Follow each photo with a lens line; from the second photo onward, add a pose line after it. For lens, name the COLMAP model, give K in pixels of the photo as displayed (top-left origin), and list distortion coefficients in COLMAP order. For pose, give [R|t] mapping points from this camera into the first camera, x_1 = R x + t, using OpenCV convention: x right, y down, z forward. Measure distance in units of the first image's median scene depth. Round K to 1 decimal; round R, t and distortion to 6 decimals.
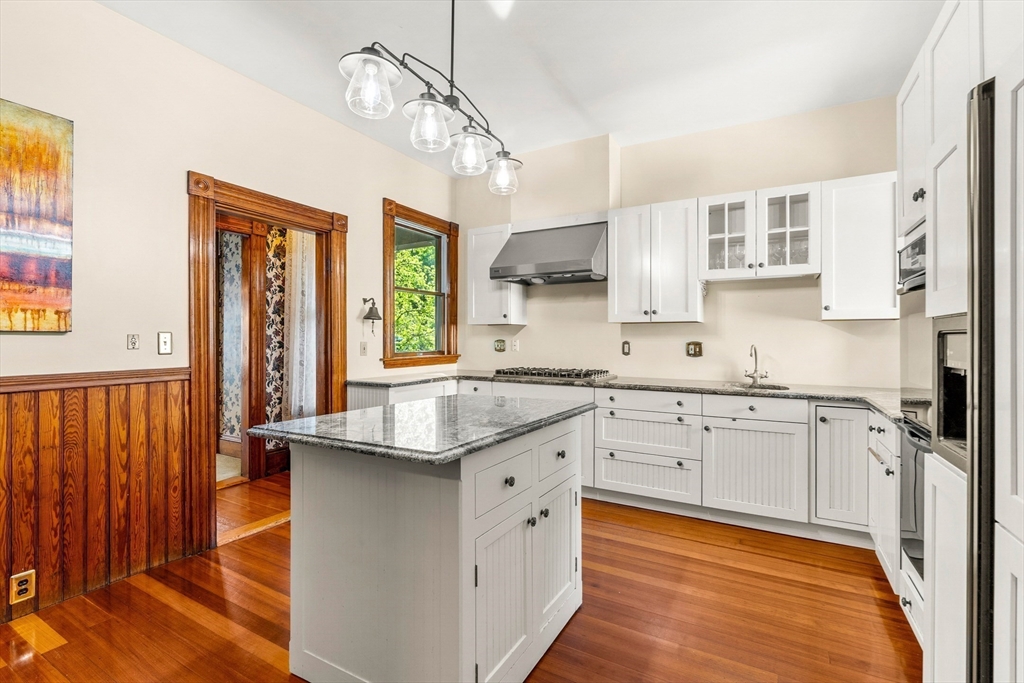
lens RADIAL K [[463.5, 0, 512.1], [0, 463.5, 336.3], [0, 0, 1]] dist [-0.009334, 0.001780]
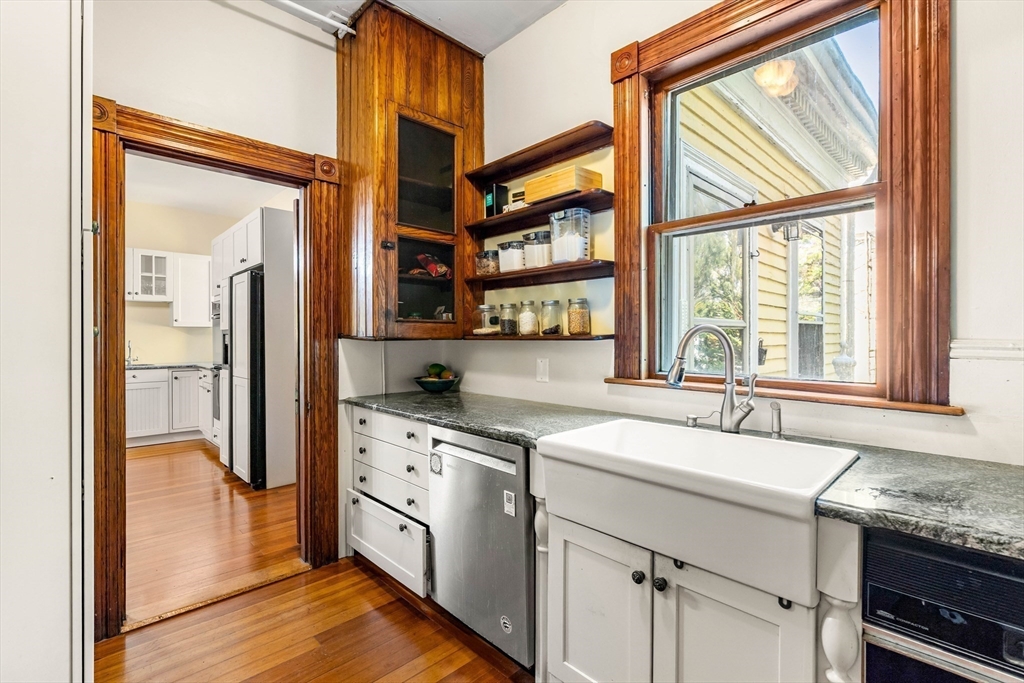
lens RADIAL K [[463.5, 0, 520.2], [0, 463.5, 340.3], [0, 0, 1]] dist [-0.009334, 0.001780]
pose [[0.276667, -0.005926, 0.960947, -0.707930], [-0.002604, 0.999973, 0.006917, 0.003083], [-0.960962, -0.004416, 0.276644, -0.833015]]
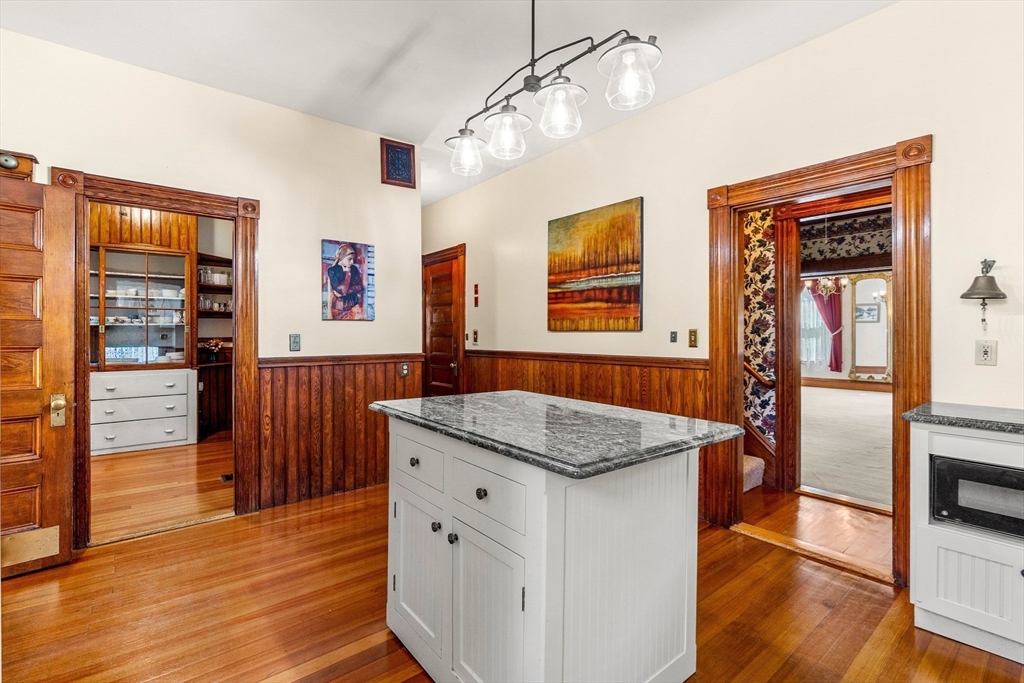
lens RADIAL K [[463.5, 0, 509.2], [0, 463.5, 337.3], [0, 0, 1]] dist [-0.009334, 0.001780]
pose [[-0.365595, -0.000535, -0.930774, 1.144472], [-0.000005, 1.000000, -0.000573, 0.028060], [0.930774, -0.000205, -0.365595, 1.930208]]
